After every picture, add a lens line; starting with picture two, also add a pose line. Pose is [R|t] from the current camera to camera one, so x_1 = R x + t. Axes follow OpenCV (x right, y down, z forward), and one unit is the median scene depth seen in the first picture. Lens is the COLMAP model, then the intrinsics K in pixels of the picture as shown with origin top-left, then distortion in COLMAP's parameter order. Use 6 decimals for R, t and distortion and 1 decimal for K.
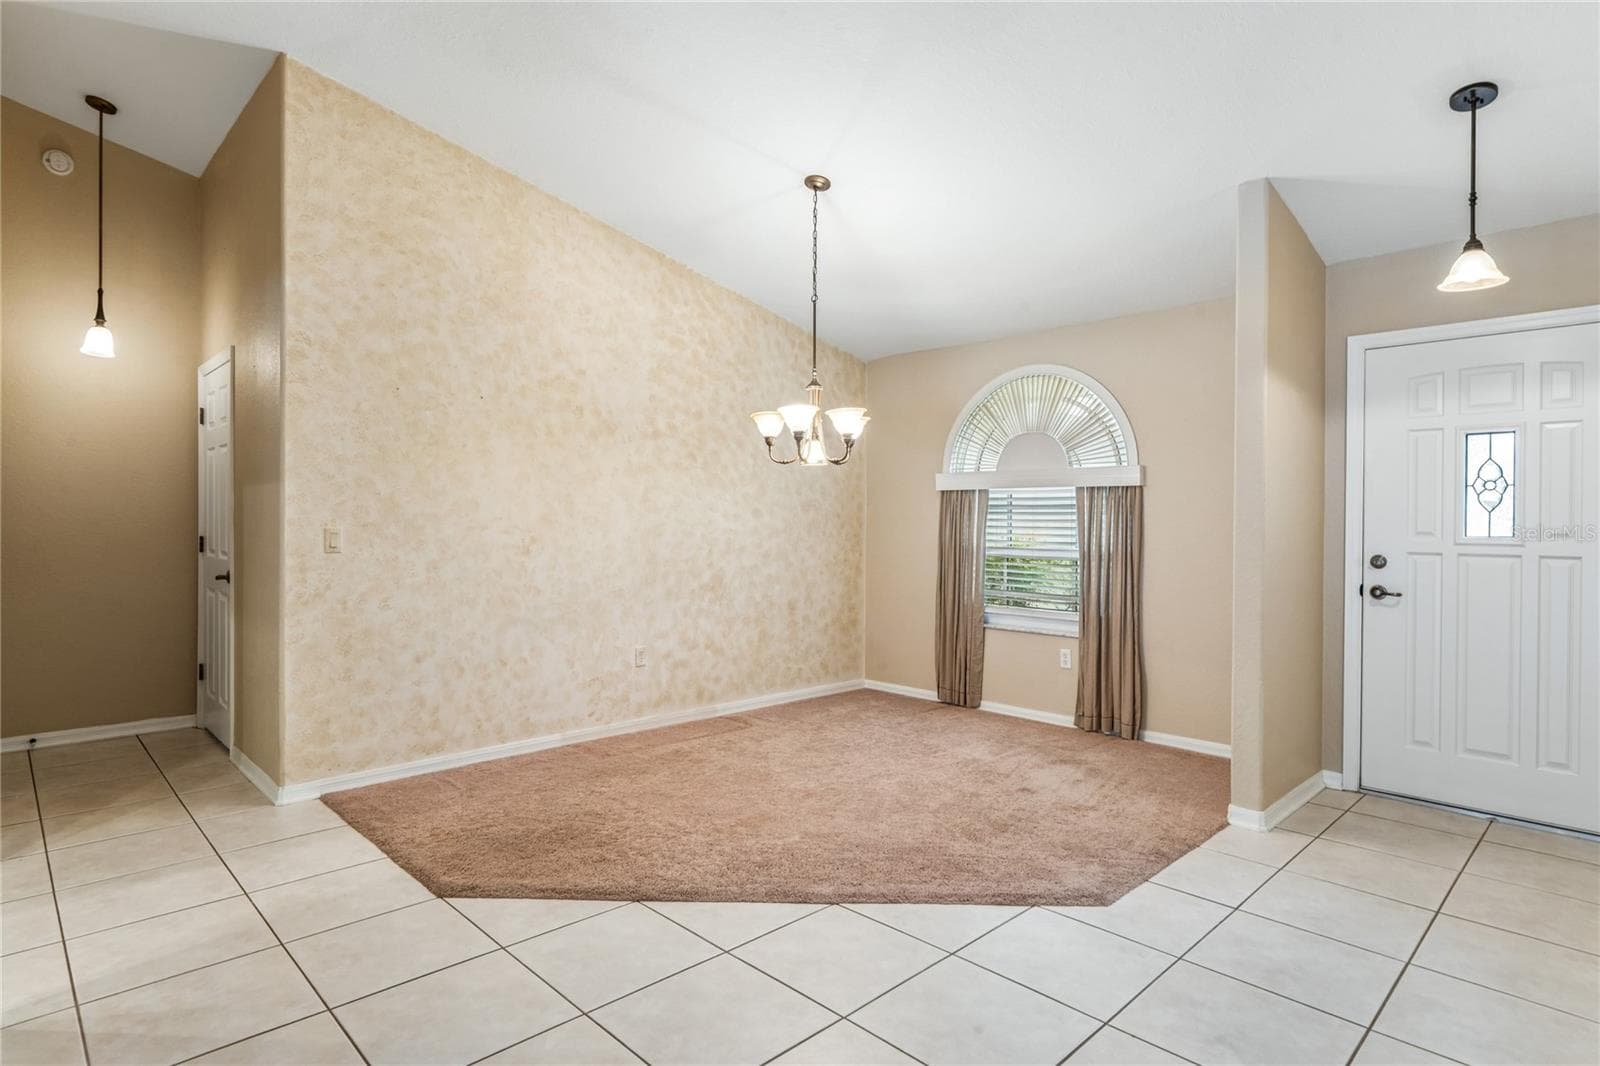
lens RADIAL K [[834.9, 0, 798.0], [0, 834.9, 527.4], [0, 0, 1]] dist [-0.000905, -0.001126]
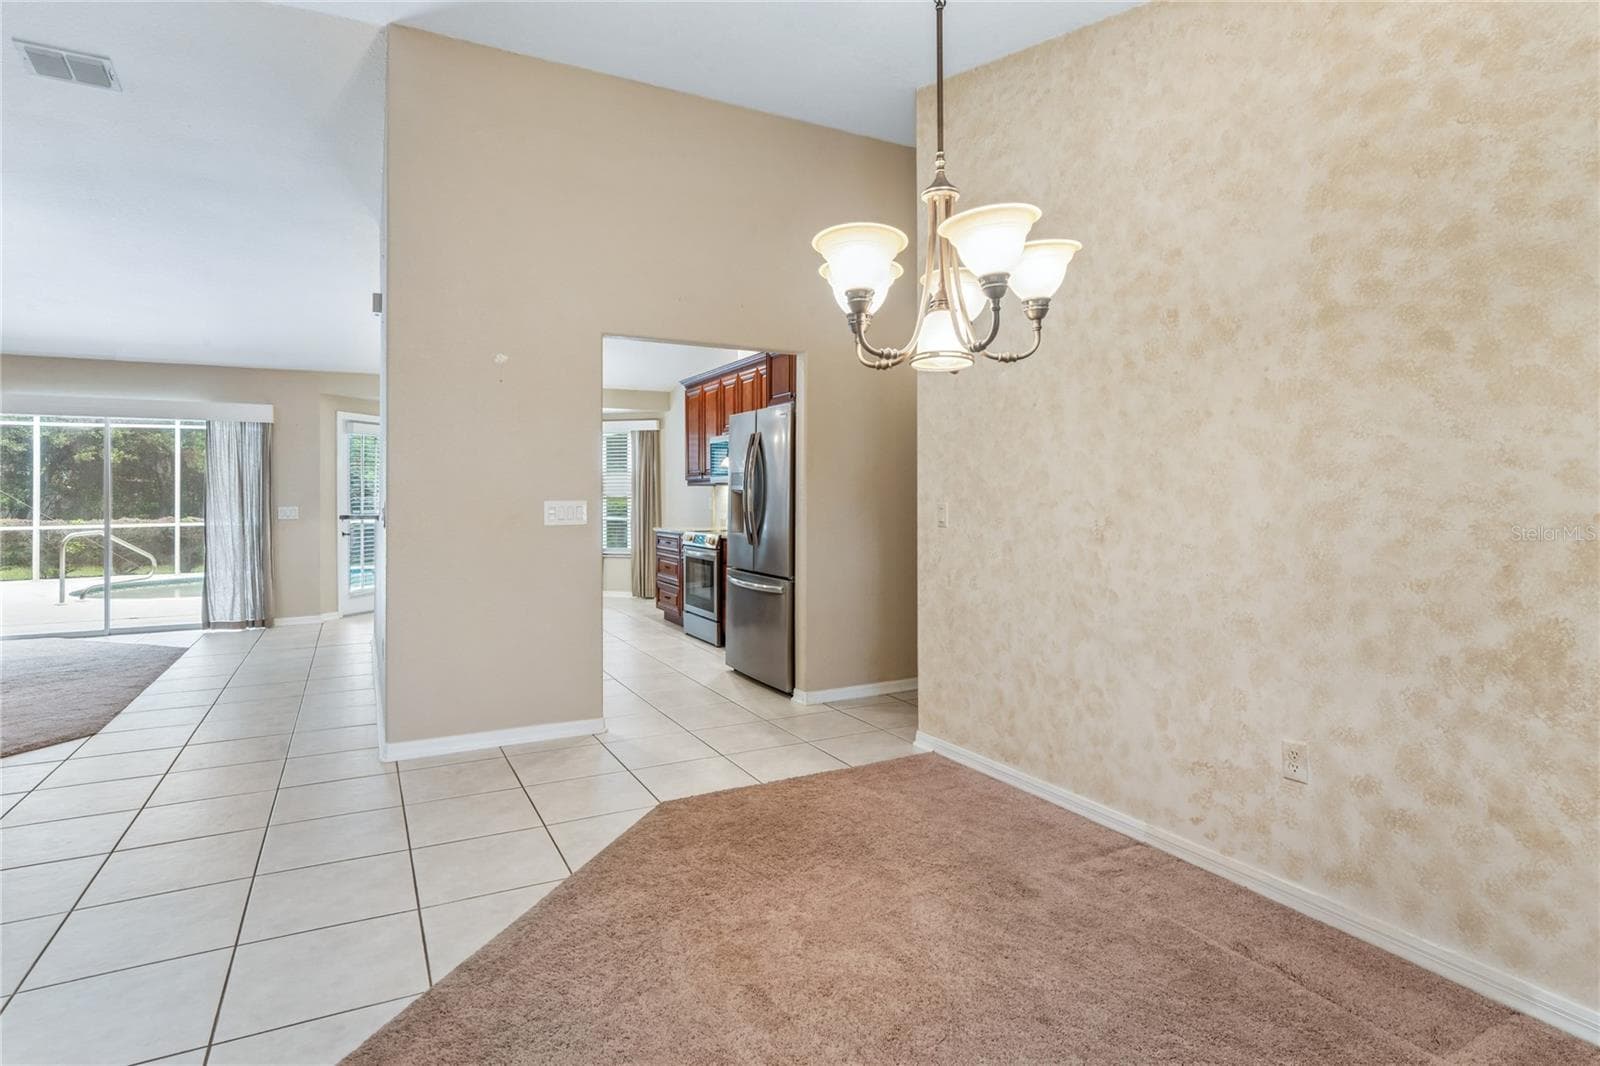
lens RADIAL K [[834.9, 0, 799.4], [0, 834.9, 494.8], [0, 0, 1]] dist [-0.000905, -0.001126]
pose [[-0.280337, -0.008483, -0.959864, 0.400498], [-0.008361, 0.999945, -0.006395, -0.001522], [0.959865, 0.006232, -0.280392, 0.889771]]
